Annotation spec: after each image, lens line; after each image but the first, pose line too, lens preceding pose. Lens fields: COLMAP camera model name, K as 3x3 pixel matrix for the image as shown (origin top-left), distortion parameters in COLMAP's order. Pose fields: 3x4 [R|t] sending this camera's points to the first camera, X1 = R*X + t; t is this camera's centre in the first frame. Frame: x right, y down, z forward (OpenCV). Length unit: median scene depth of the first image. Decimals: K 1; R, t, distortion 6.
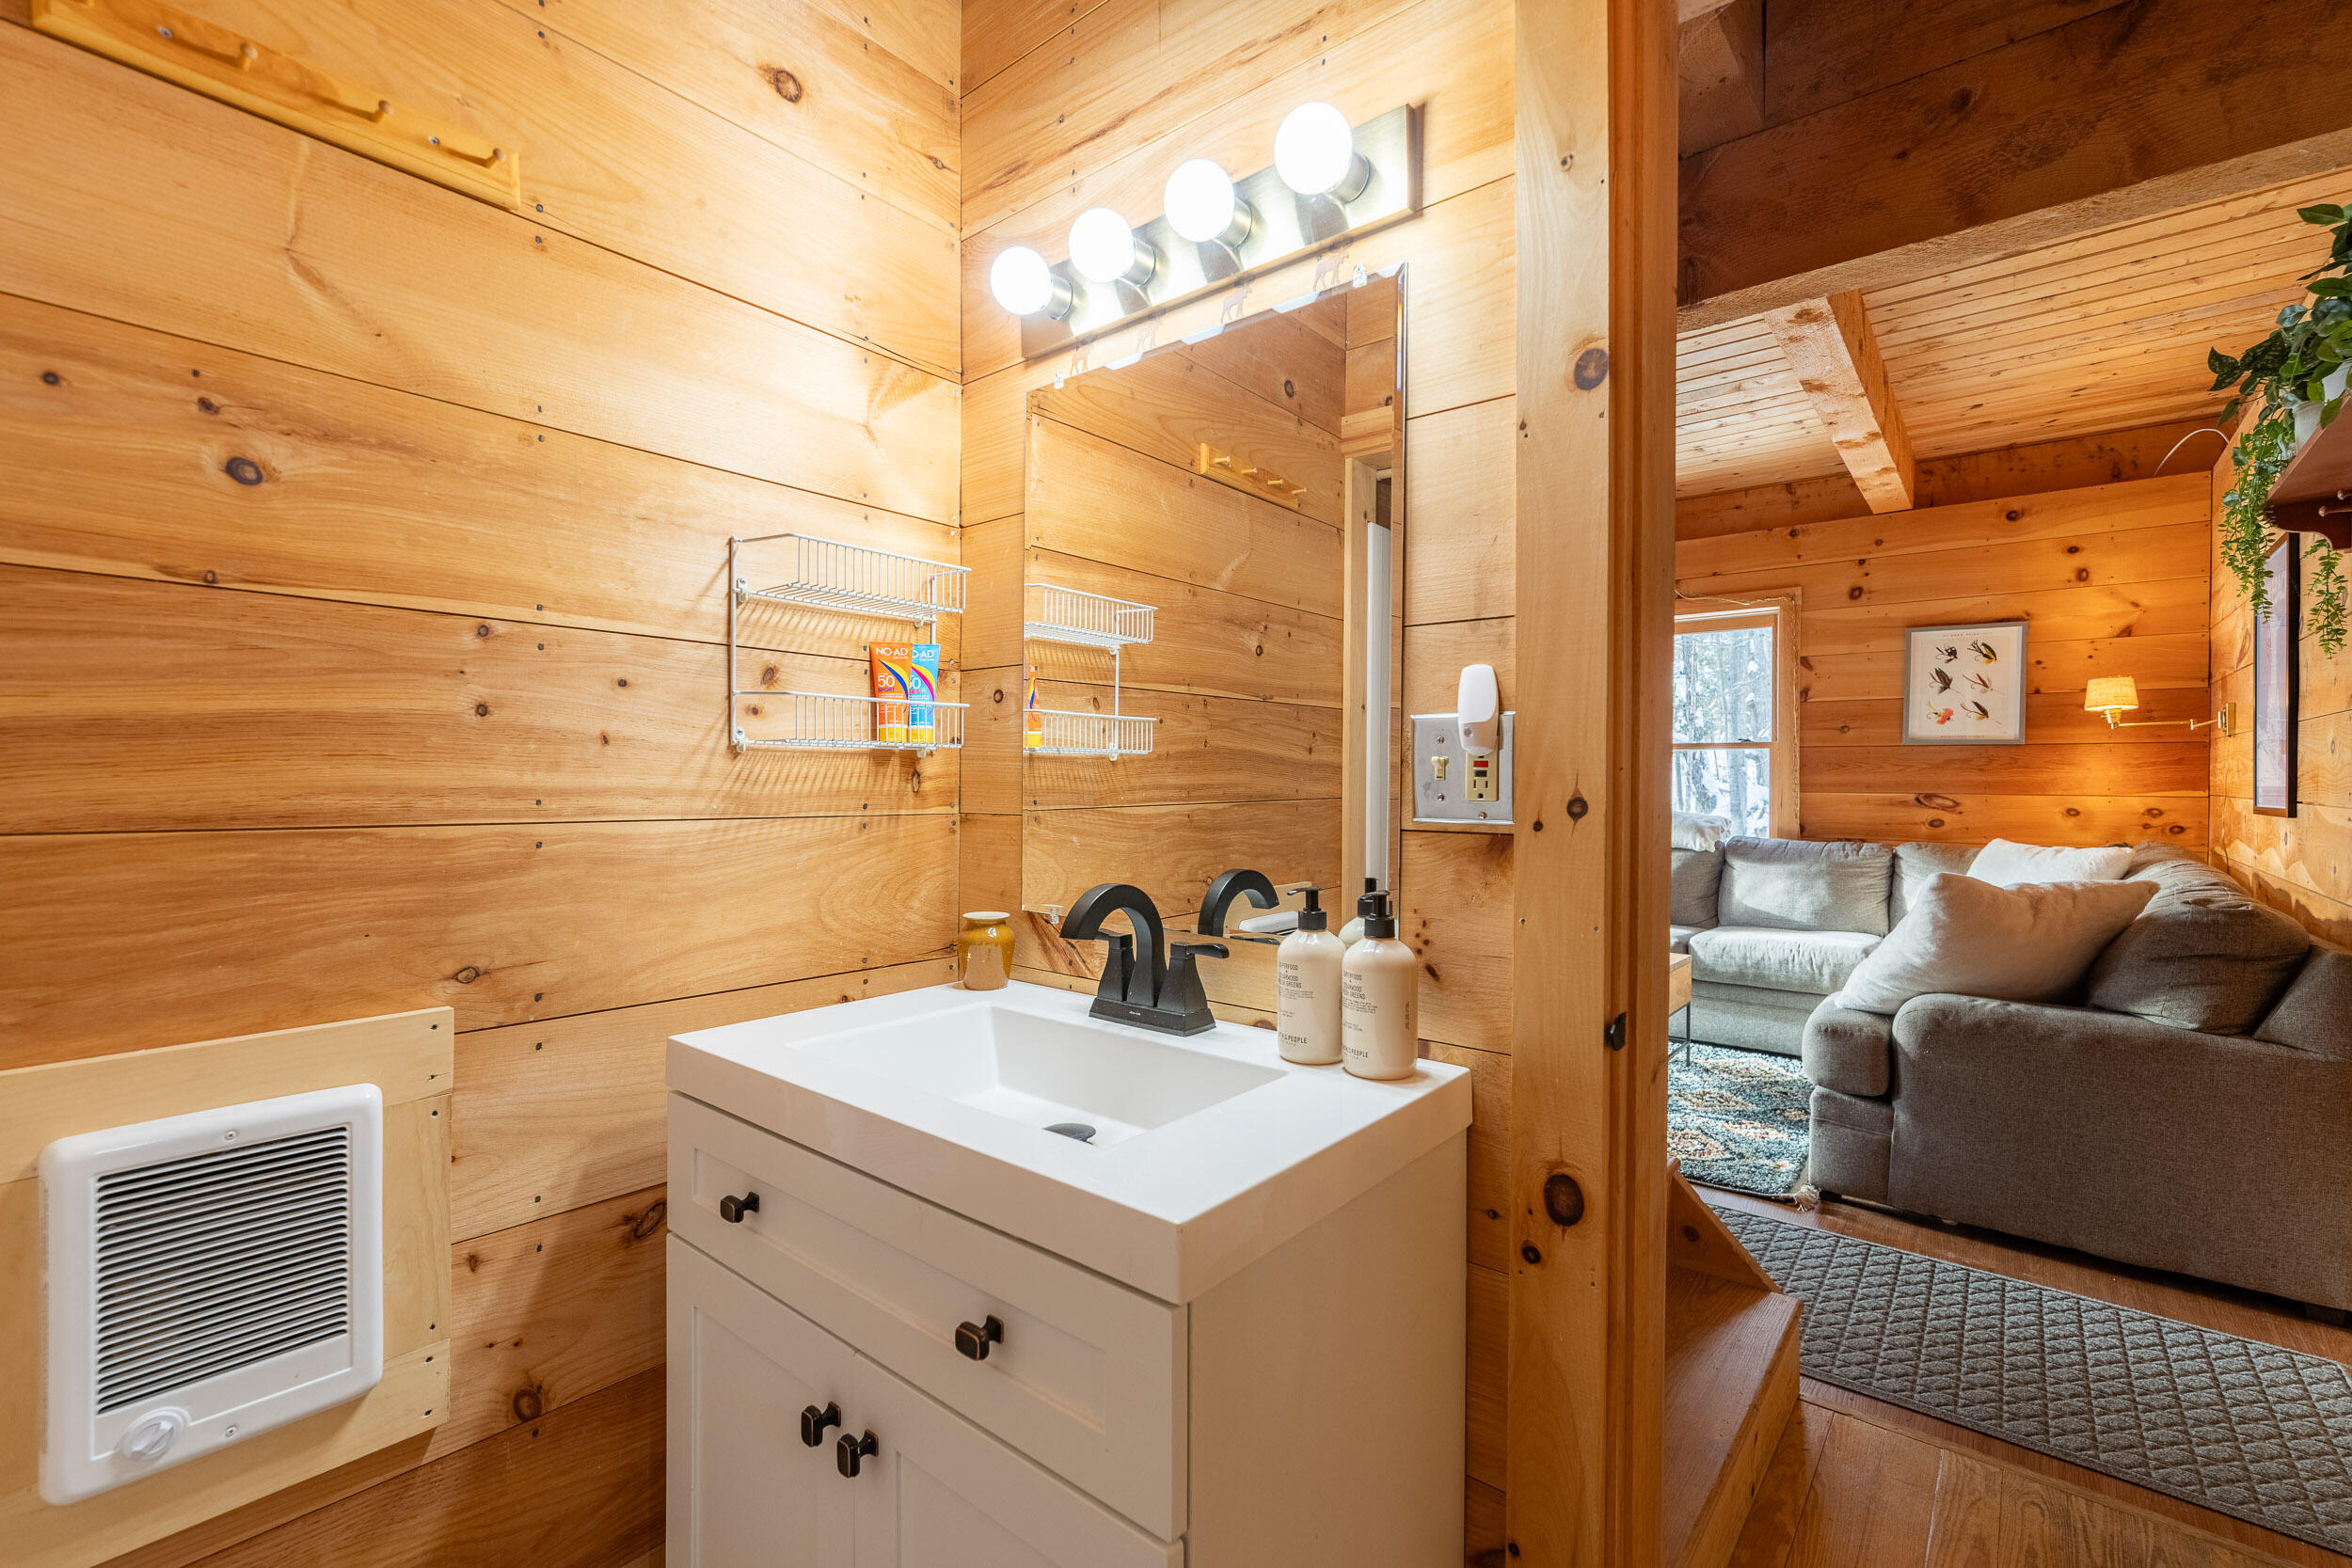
lens RADIAL K [[1020.9, 0, 1176.0], [0, 1020.9, 784.0], [0, 0, 1]] dist [0.001392, -0.000370]
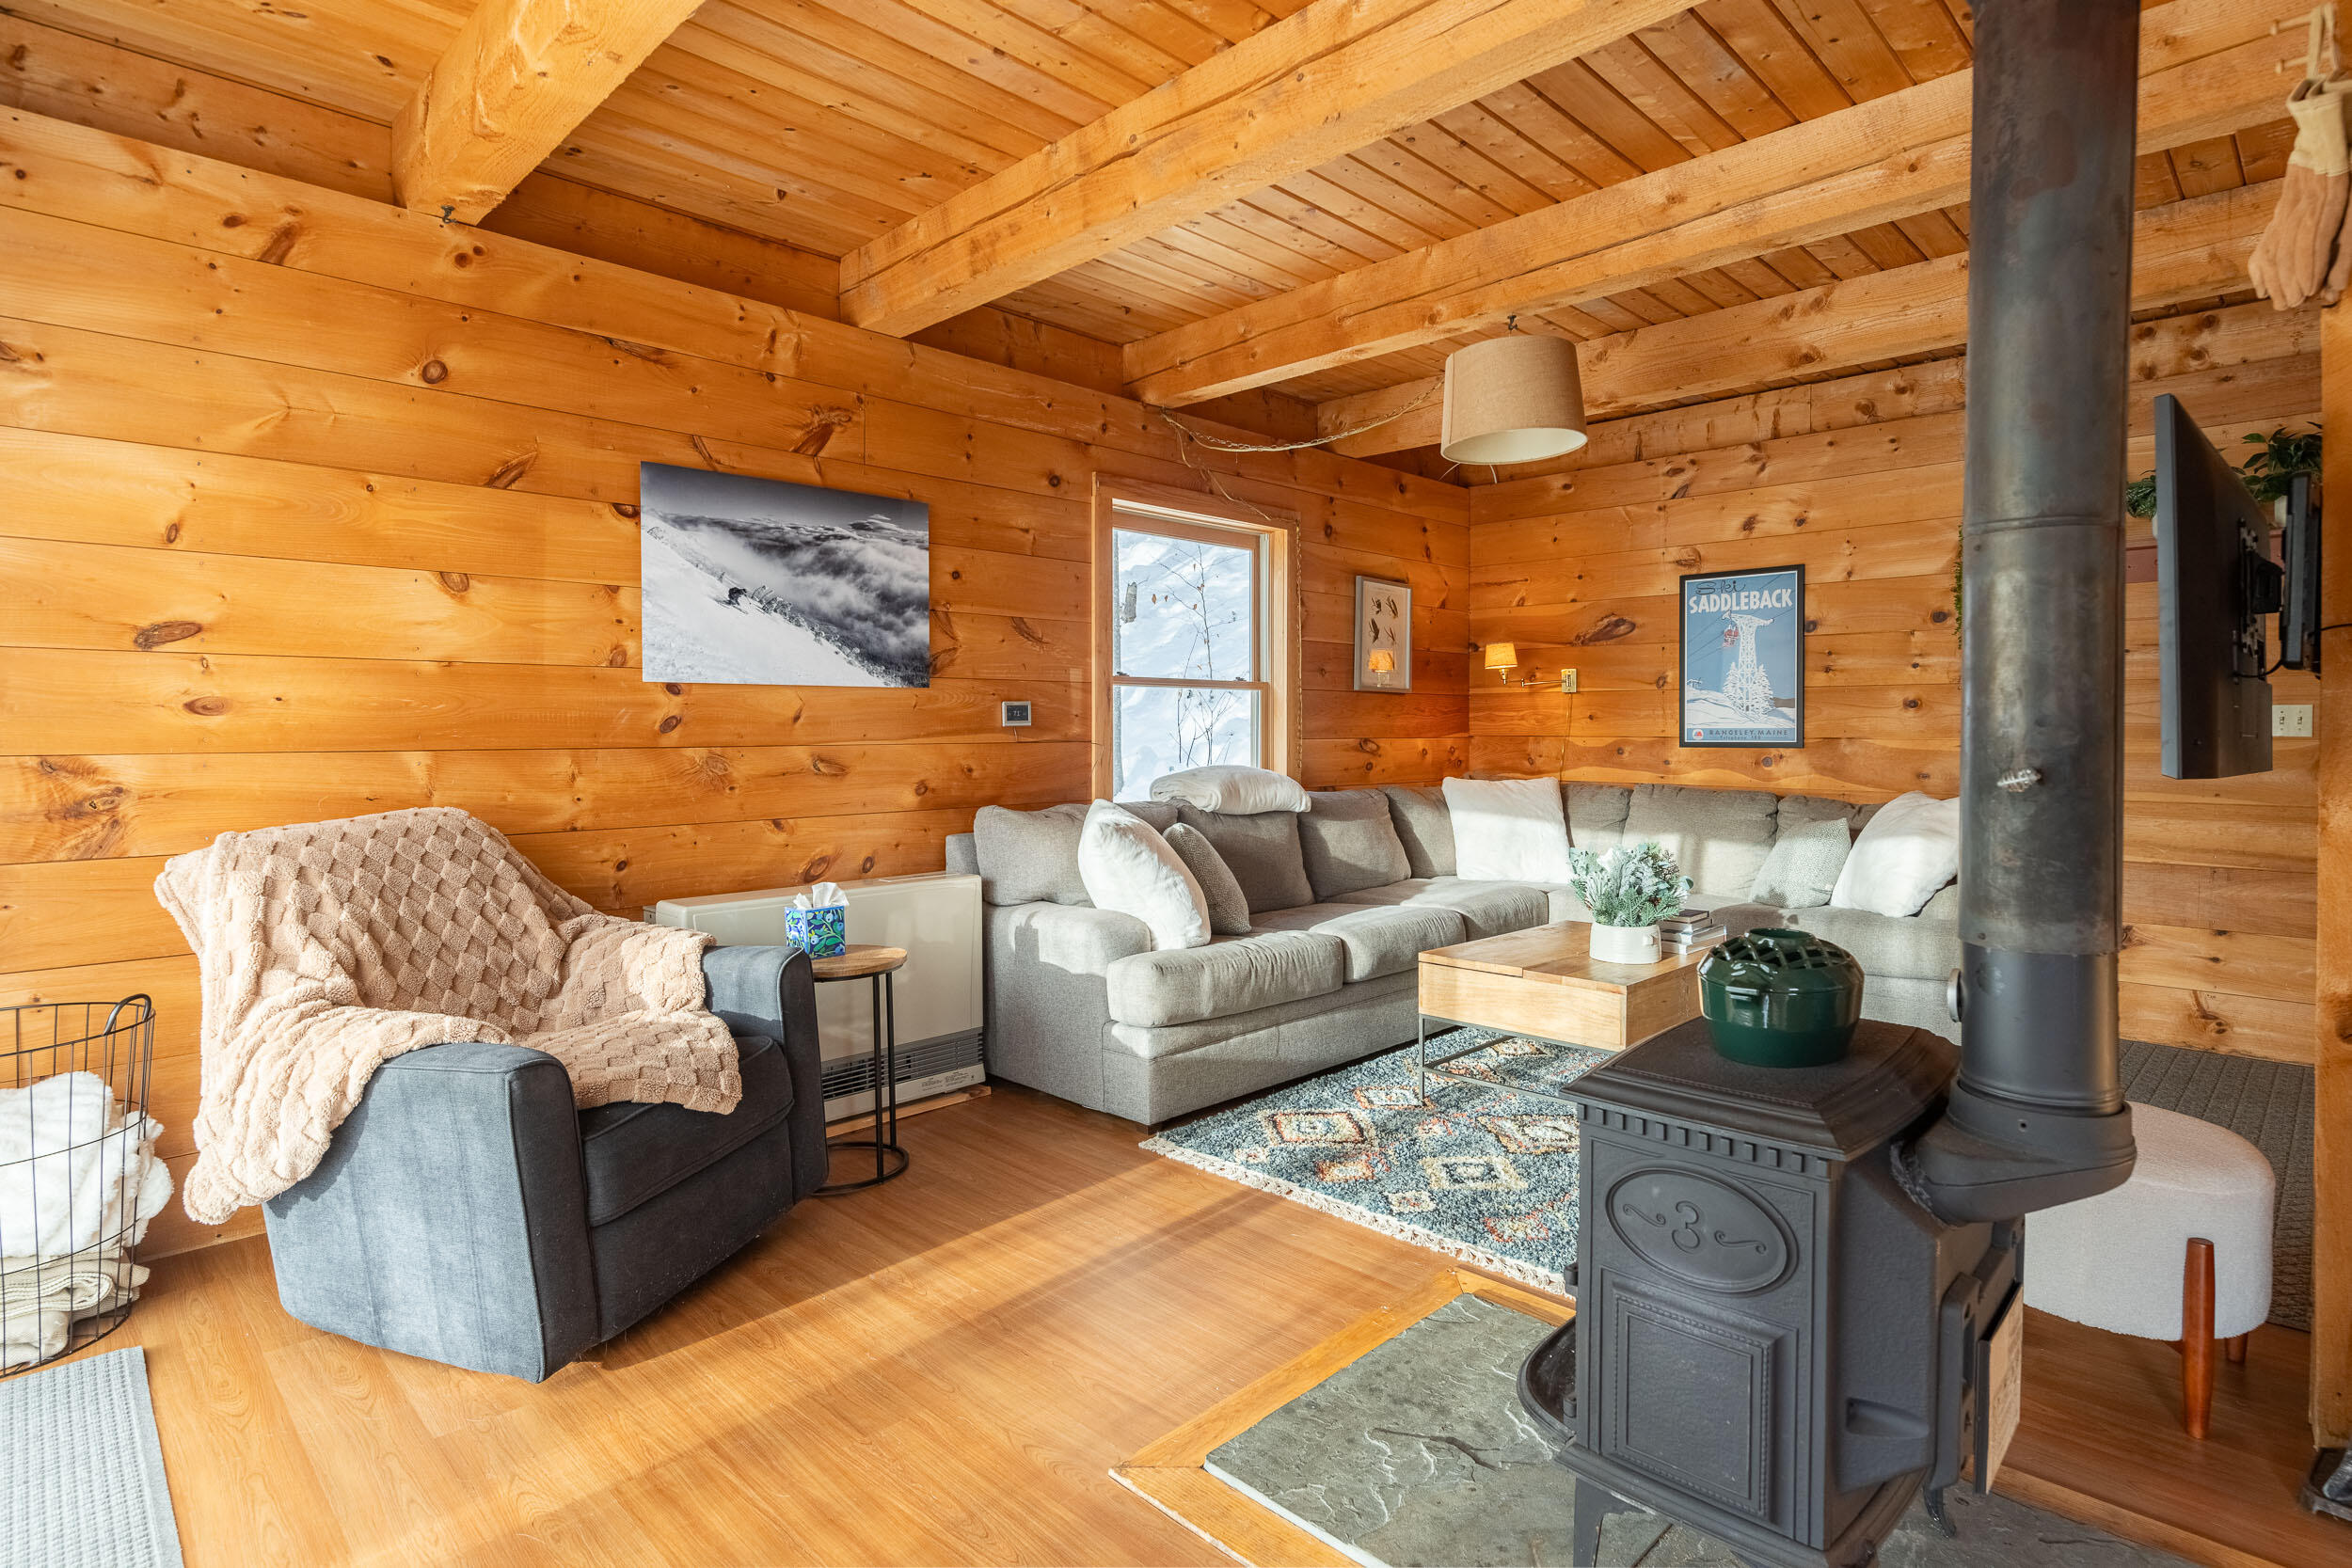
lens RADIAL K [[1195.6, 0, 1207.9], [0, 1195.6, 746.5], [0, 0, 1]] dist [-0.000200, -0.000421]
pose [[0.076408, -0.019519, 0.996886, -0.522019], [0.008504, 0.999785, 0.018924, -0.007405], [-0.997040, 0.007031, 0.076557, 1.153495]]
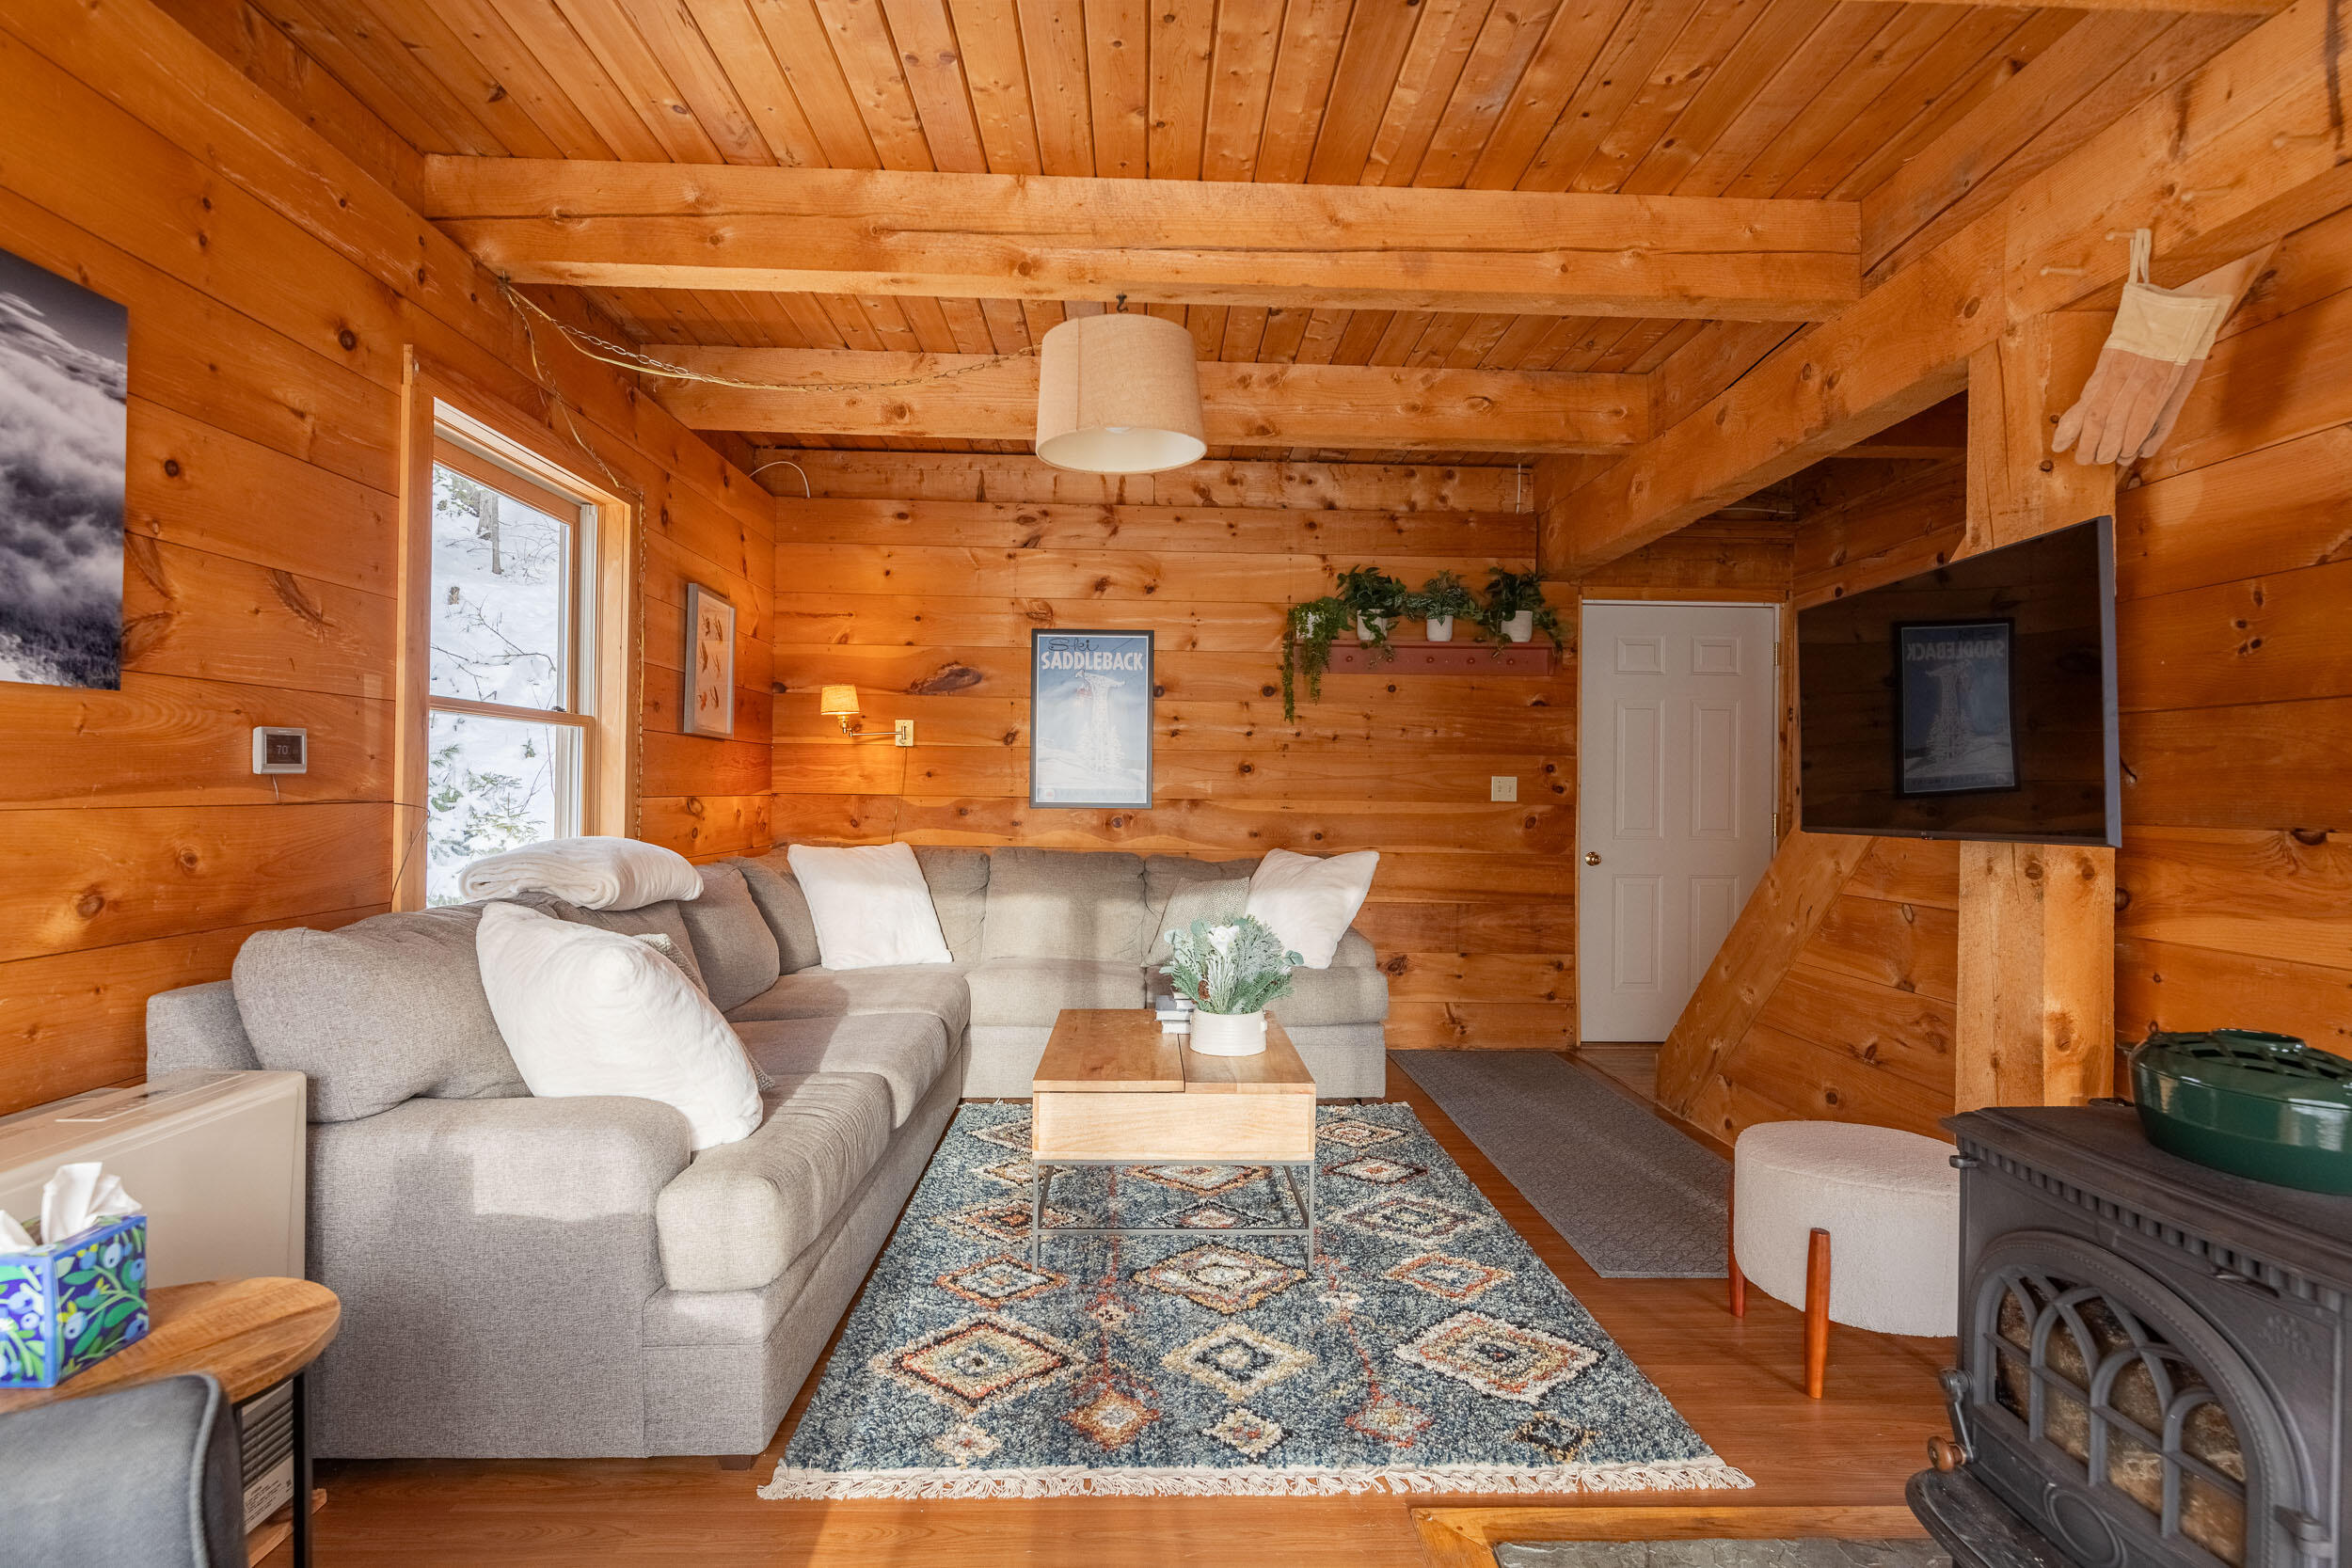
lens RADIAL K [[1168.2, 0, 1172.4], [0, 1168.2, 782.2], [0, 0, 1]] dist [-0.000793, -0.001180]
pose [[-0.662672, -0.009037, 0.748855, -0.202655], [-0.011150, 0.999935, 0.002200, -0.008590], [-0.748827, -0.006891, -0.662730, 1.427745]]
